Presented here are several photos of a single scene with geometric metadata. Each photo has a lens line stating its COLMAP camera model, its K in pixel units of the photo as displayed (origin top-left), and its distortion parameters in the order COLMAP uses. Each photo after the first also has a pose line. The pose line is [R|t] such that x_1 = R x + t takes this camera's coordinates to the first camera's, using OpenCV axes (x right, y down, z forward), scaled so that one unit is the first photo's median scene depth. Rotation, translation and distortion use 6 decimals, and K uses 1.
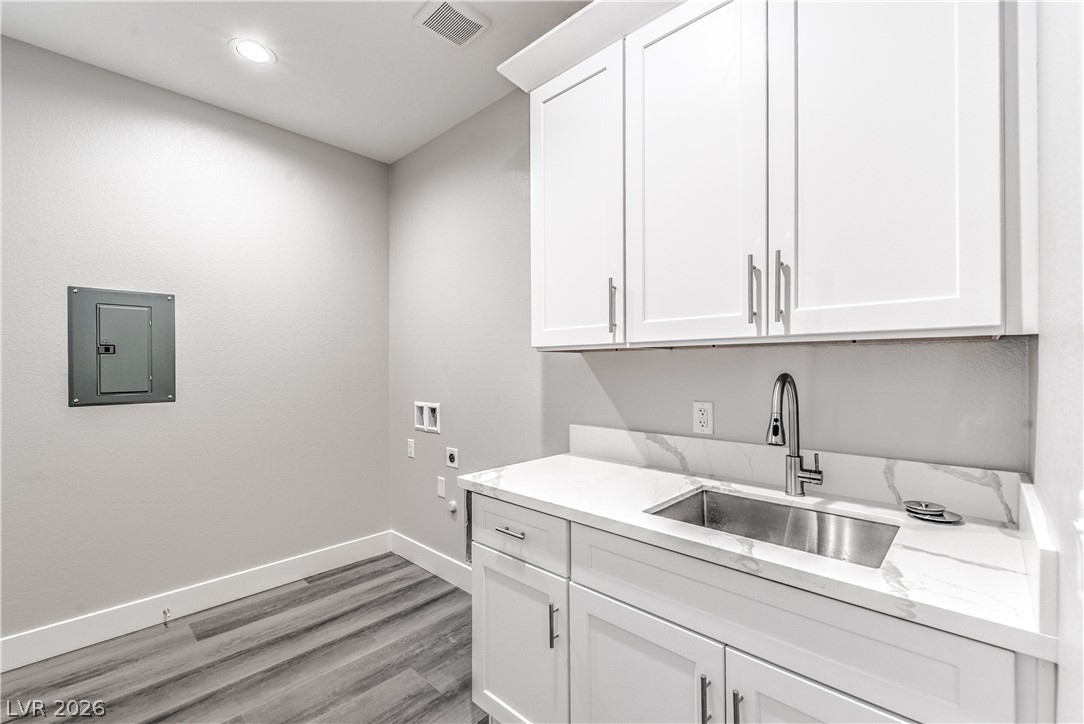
lens RADIAL K [[462.1, 0, 545.2], [0, 462.1, 366.0], [0, 0, 1]] dist [0.012994, -0.009149]
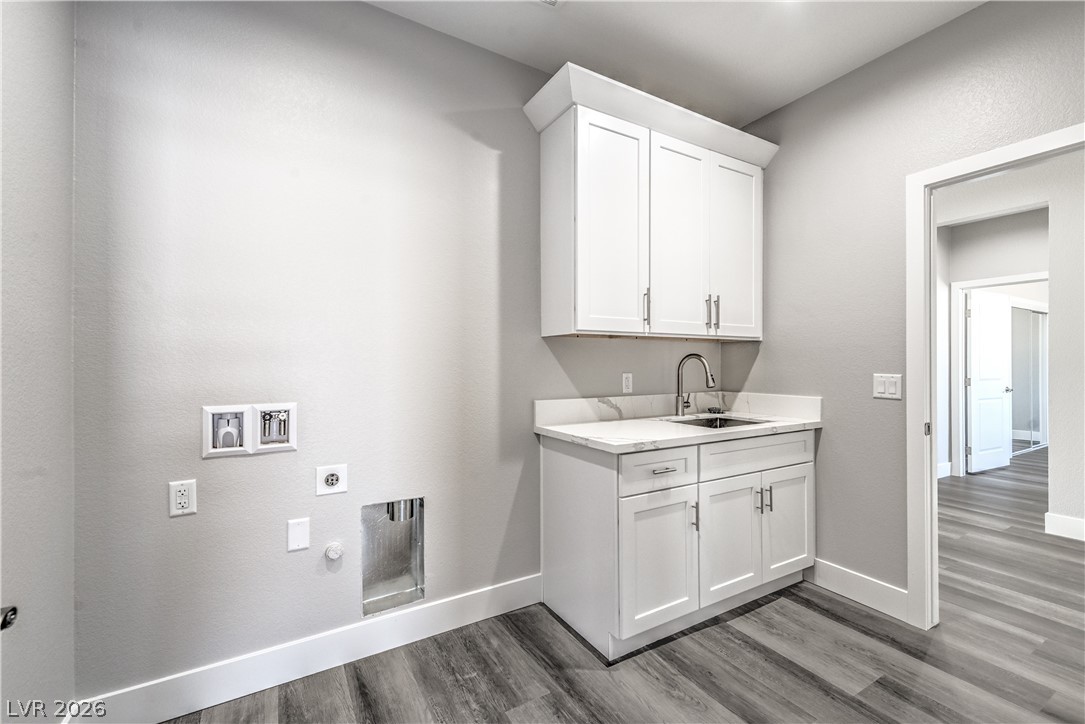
lens RADIAL K [[464.5, 0, 545.8], [0, 464.5, 363.8], [0, 0, 1]] dist [0.009174, -0.008296]
pose [[0.262132, 0.002204, 0.965030, -1.208174], [-0.000110, 0.999997, -0.002254, 0.048715], [-0.965032, 0.000485, 0.262131, 0.819893]]
